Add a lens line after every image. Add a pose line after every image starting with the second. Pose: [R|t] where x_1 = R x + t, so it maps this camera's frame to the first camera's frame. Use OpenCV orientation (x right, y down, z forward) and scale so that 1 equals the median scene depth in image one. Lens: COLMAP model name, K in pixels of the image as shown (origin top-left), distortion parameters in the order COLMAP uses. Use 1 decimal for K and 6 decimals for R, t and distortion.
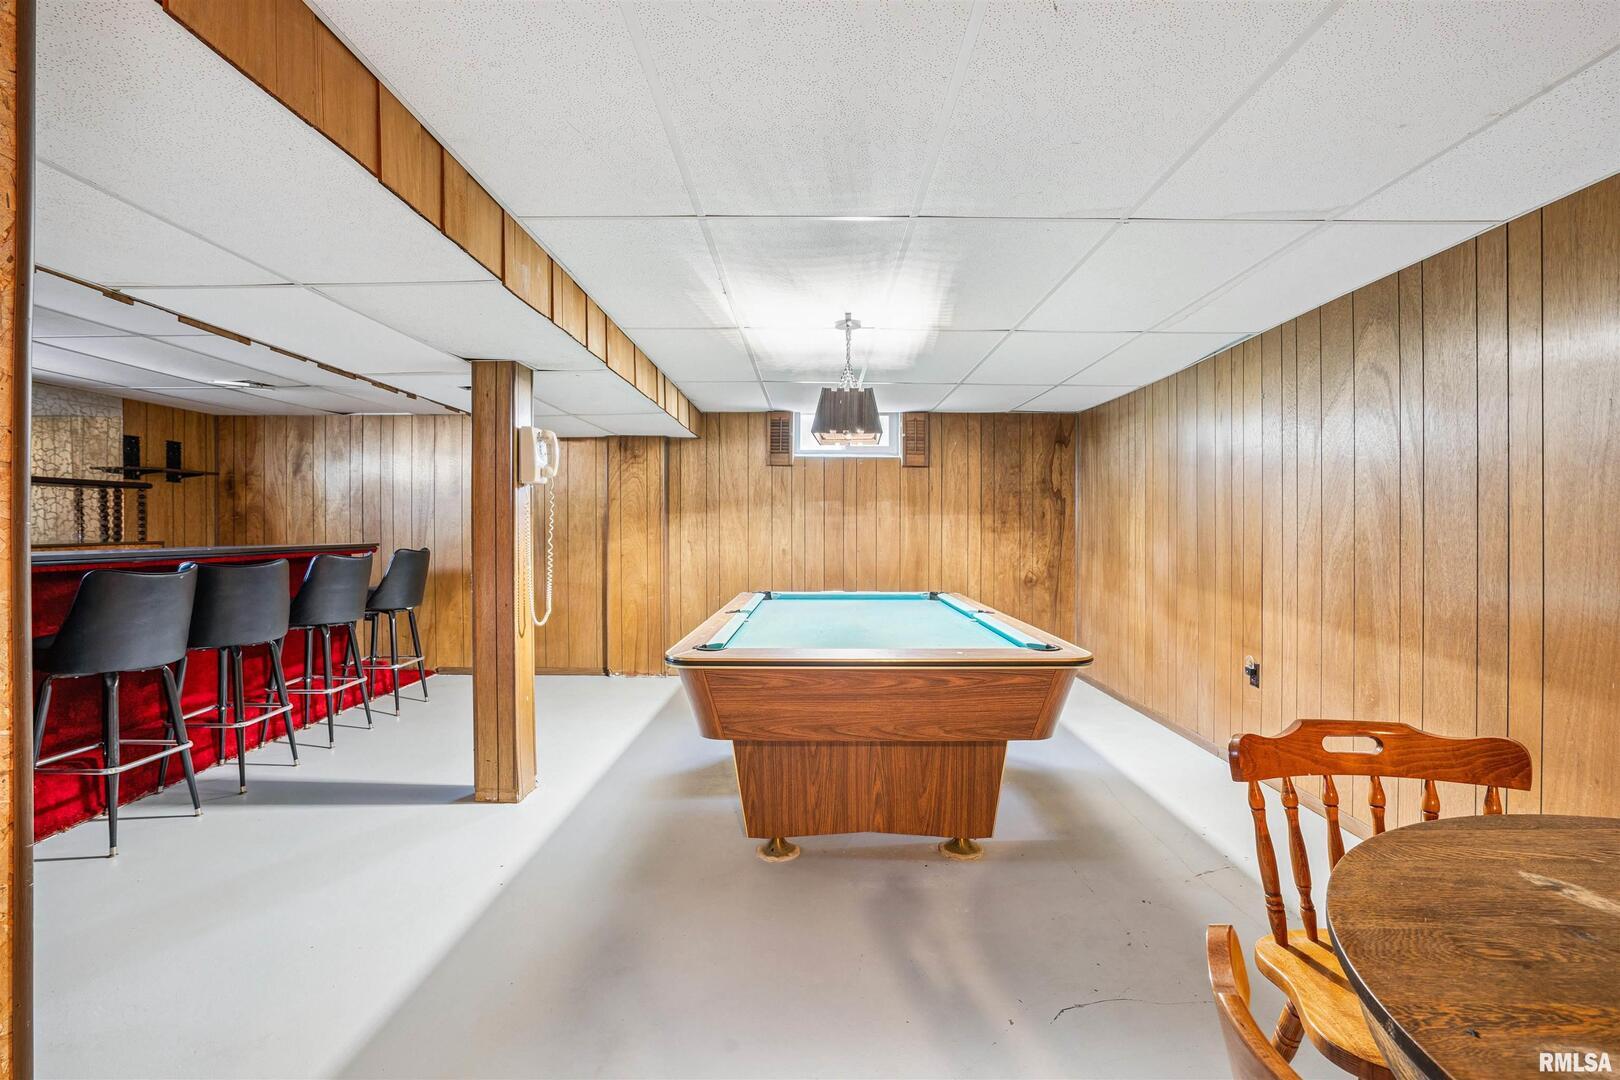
lens RADIAL K [[745.3, 0, 812.3], [0, 745.3, 531.7], [0, 0, 1]] dist [-0.049074, 0.014553]
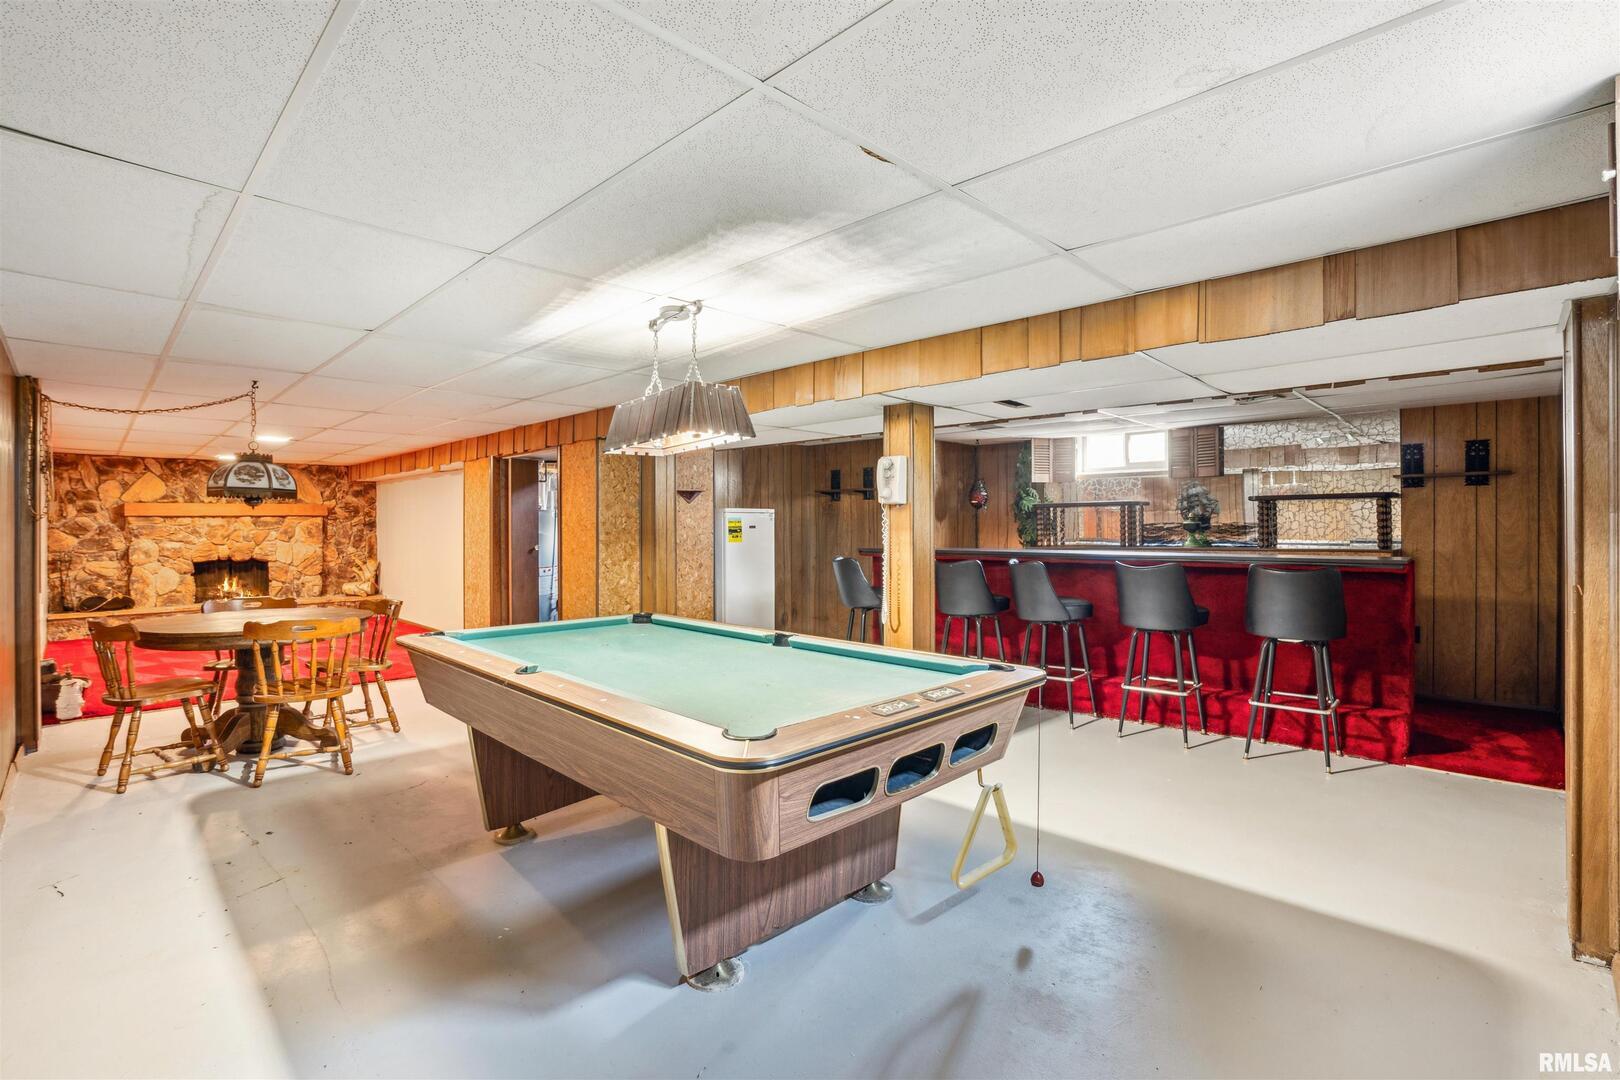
lens RADIAL K [[745.3, 0, 819.7], [0, 745.3, 532.3], [0, 0, 1]] dist [-0.049074, 0.014553]
pose [[-0.696889, 0.007312, -0.717142, 0.624505], [0.002719, 0.999968, 0.007554, -0.036164], [0.717174, 0.003314, -0.696886, 1.951924]]
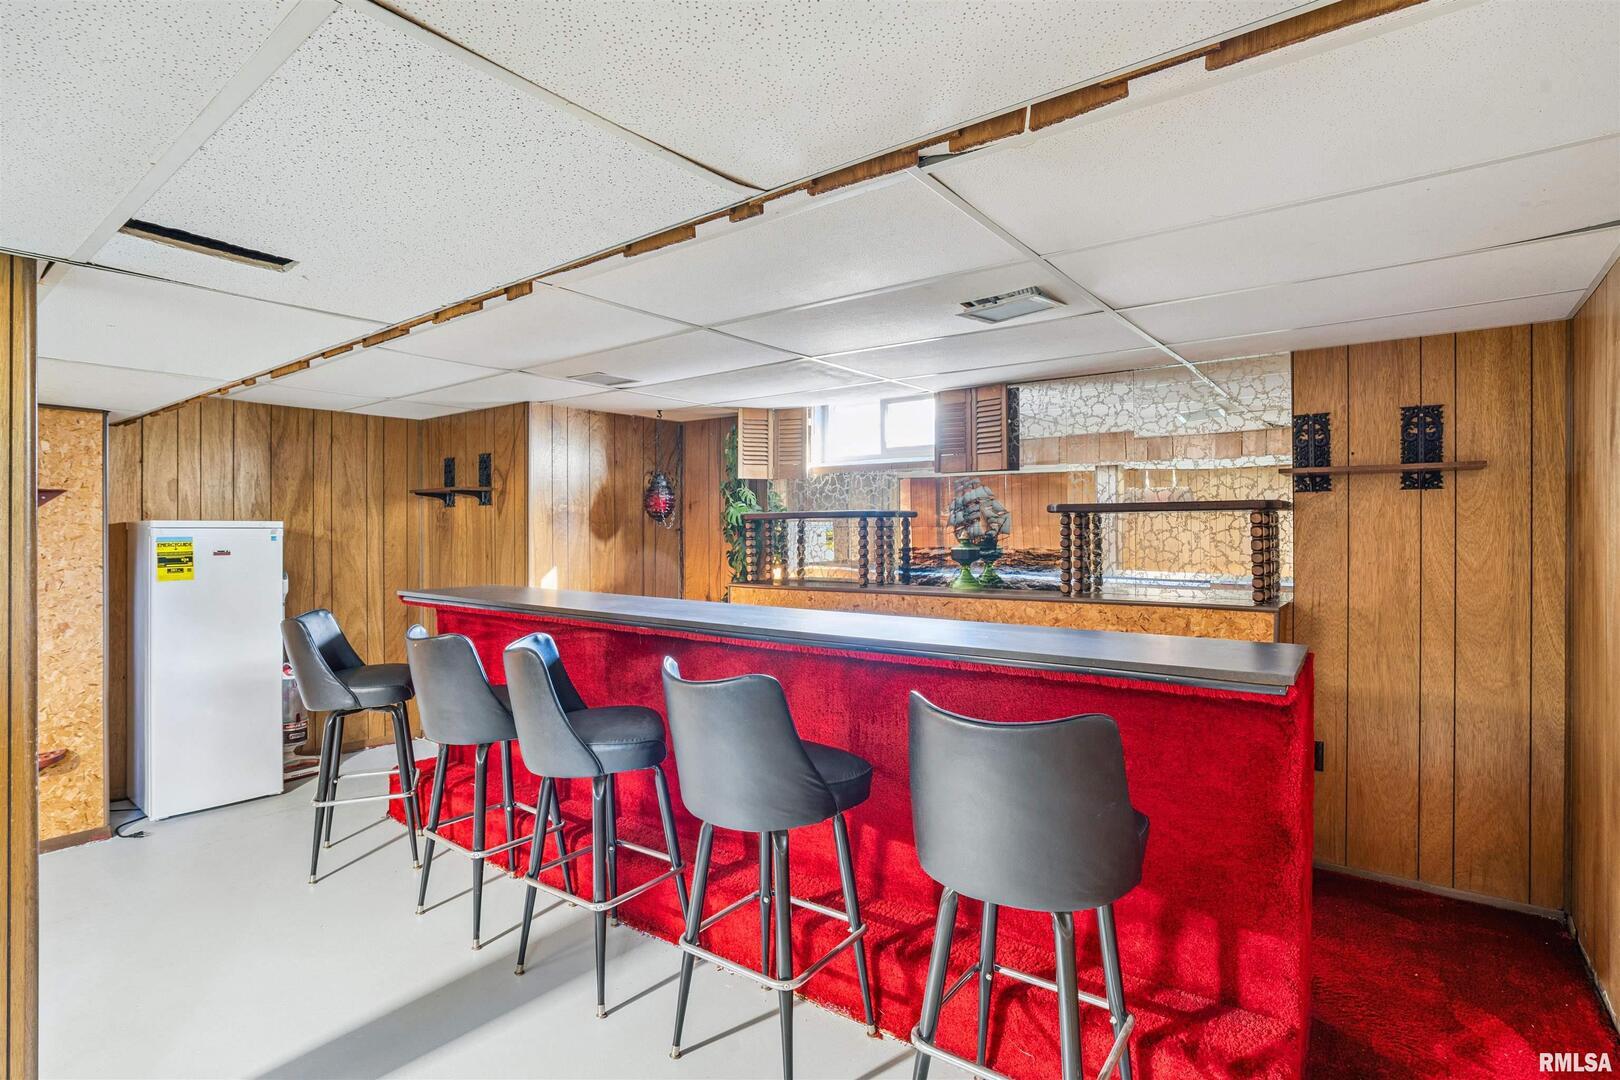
lens RADIAL K [[823.5, 0, 813.5], [0, 823.5, 533.6], [0, 0, 1]] dist [-0.025109, 0.004911]
pose [[-0.597904, 0.002079, -0.801565, -0.363074], [-0.001002, 0.999994, 0.003342, -0.074694], [0.801567, 0.002802, -0.597899, 1.875523]]
